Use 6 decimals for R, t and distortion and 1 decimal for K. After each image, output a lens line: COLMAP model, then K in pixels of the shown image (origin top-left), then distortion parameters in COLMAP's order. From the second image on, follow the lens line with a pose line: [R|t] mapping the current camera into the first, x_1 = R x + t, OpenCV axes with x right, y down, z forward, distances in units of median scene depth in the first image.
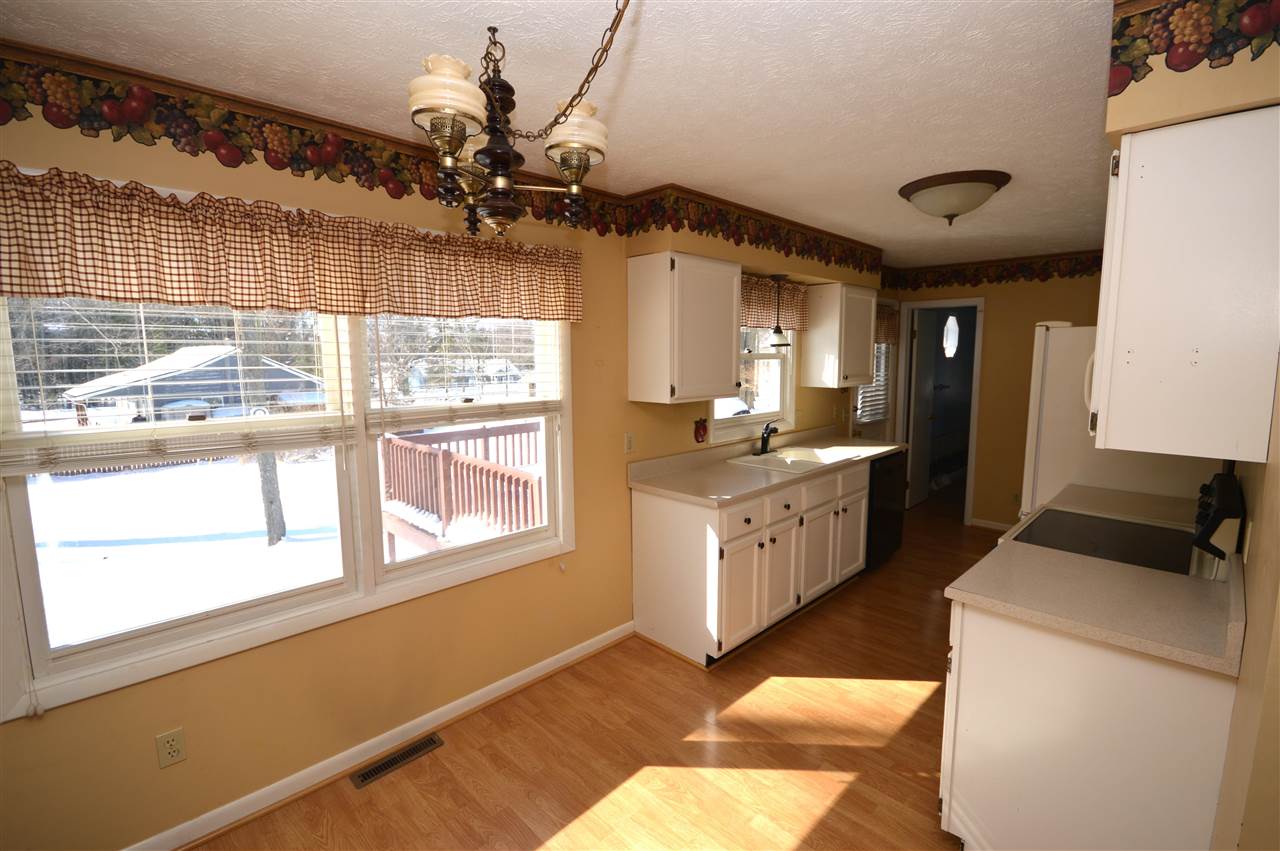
lens RADIAL K [[565.3, 0, 651.5], [0, 565.3, 433.0], [0, 0, 1]] dist [-0.015241, -0.004751]
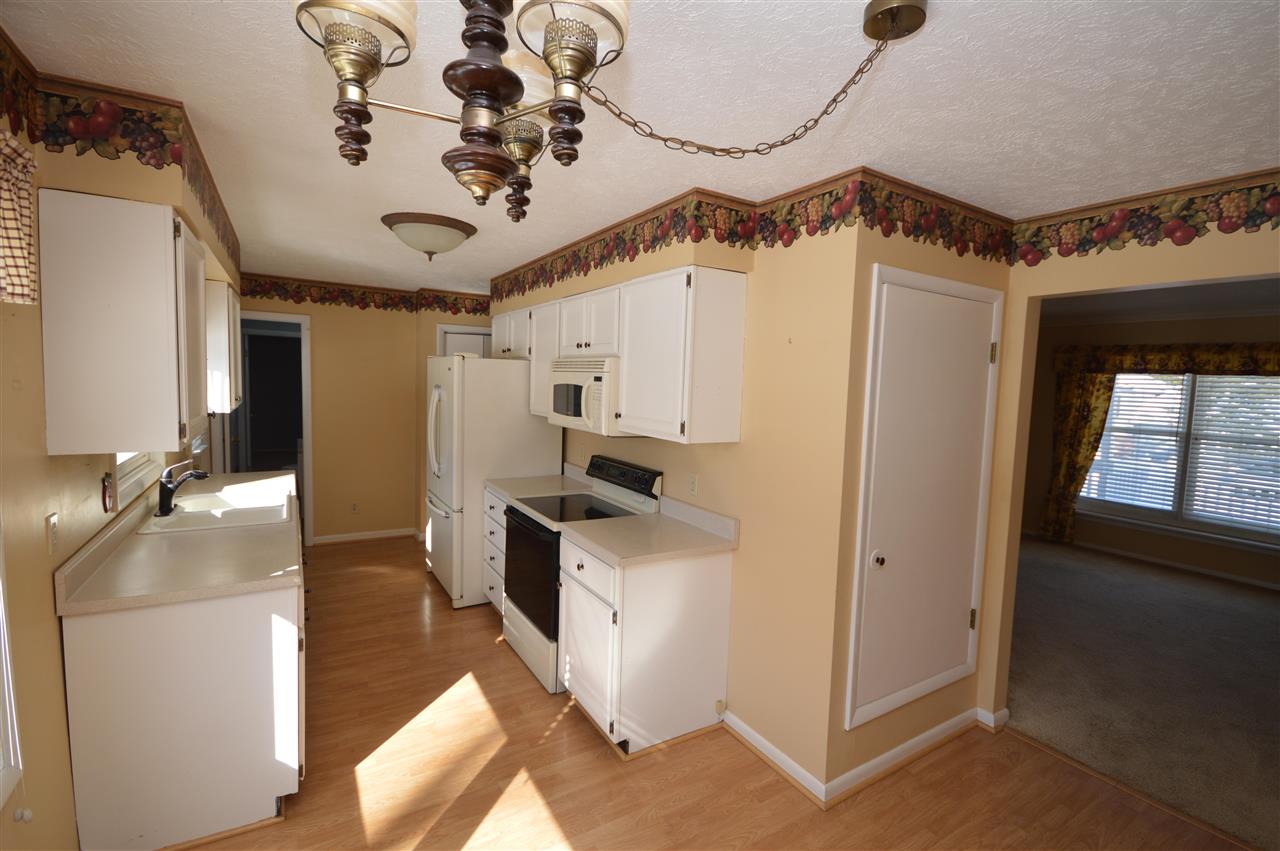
lens RADIAL K [[565.3, 0, 634.7], [0, 565.3, 433.5], [0, 0, 1]] dist [-0.015241, -0.004751]
pose [[0.229786, -0.078175, 0.970096, -0.491920], [0.093664, 0.993918, 0.057909, -0.066288], [-0.968724, 0.077557, 0.235711, 0.407248]]
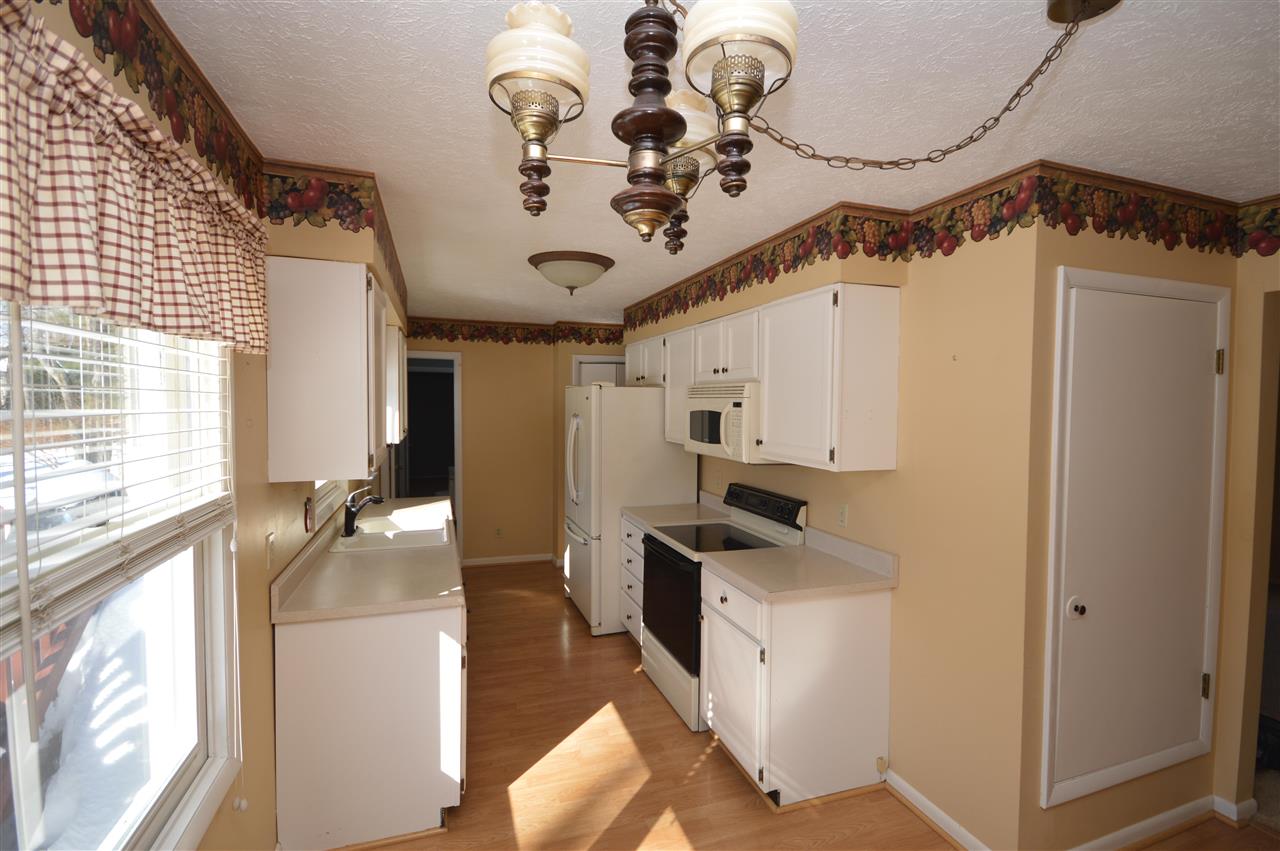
lens RADIAL K [[578.9, 0, 633.1], [0, 578.9, 432.7], [0, 0, 1]] dist [-0.006648, -0.009363]
pose [[0.440513, -0.037059, 0.896981, -0.506591], [0.108201, 0.994056, -0.012068, -0.071379], [-0.891202, 0.102370, 0.441904, 0.429510]]
